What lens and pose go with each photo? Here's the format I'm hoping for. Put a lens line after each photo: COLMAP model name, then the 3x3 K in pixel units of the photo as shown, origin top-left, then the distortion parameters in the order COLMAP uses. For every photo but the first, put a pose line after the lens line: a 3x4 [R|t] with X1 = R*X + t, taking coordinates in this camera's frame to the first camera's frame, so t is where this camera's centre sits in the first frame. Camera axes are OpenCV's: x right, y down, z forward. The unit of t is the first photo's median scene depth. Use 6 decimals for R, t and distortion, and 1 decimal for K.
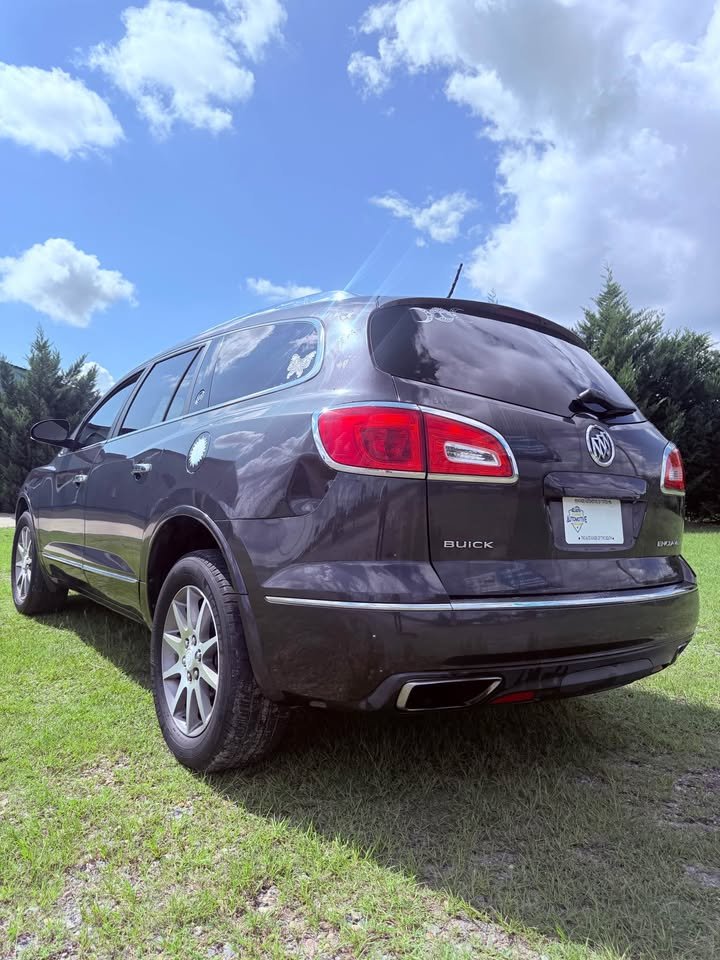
lens RADIAL K [[724.3, 0, 366.7], [0, 724.3, 474.5], [0, 0, 1]] dist [0.039582, -0.029032]
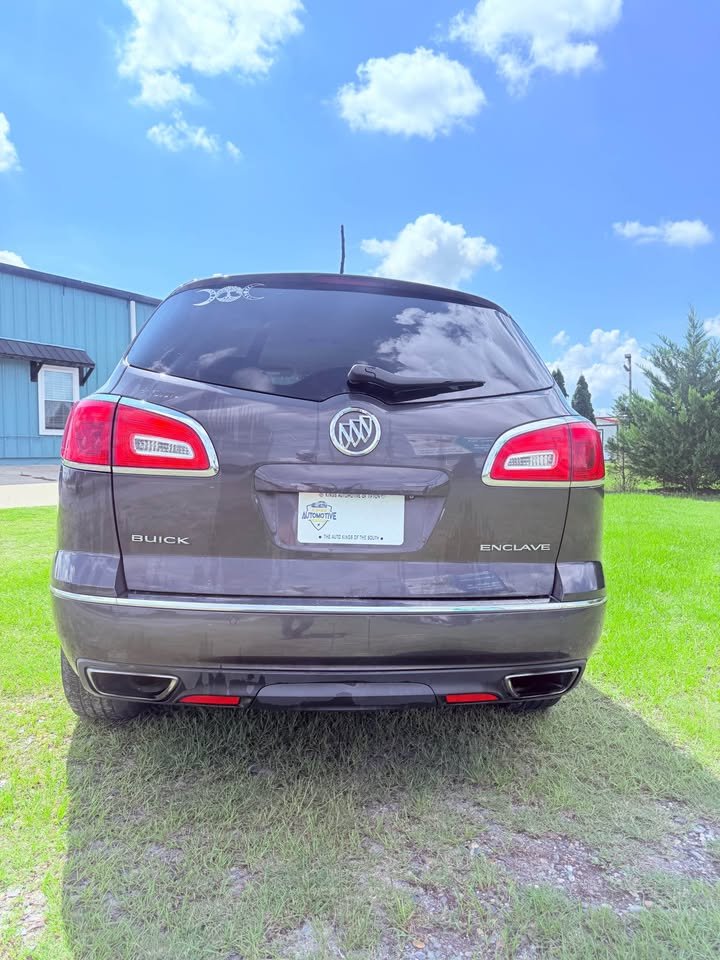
lens RADIAL K [[724.3, 0, 367.6], [0, 724.3, 480.7], [0, 0, 1]] dist [0.039582, -0.029032]
pose [[0.868472, 0.019296, -0.495363, 0.138670], [0.012984, 0.998014, 0.061638, -0.006224], [0.495569, -0.059963, 0.866496, 0.047032]]
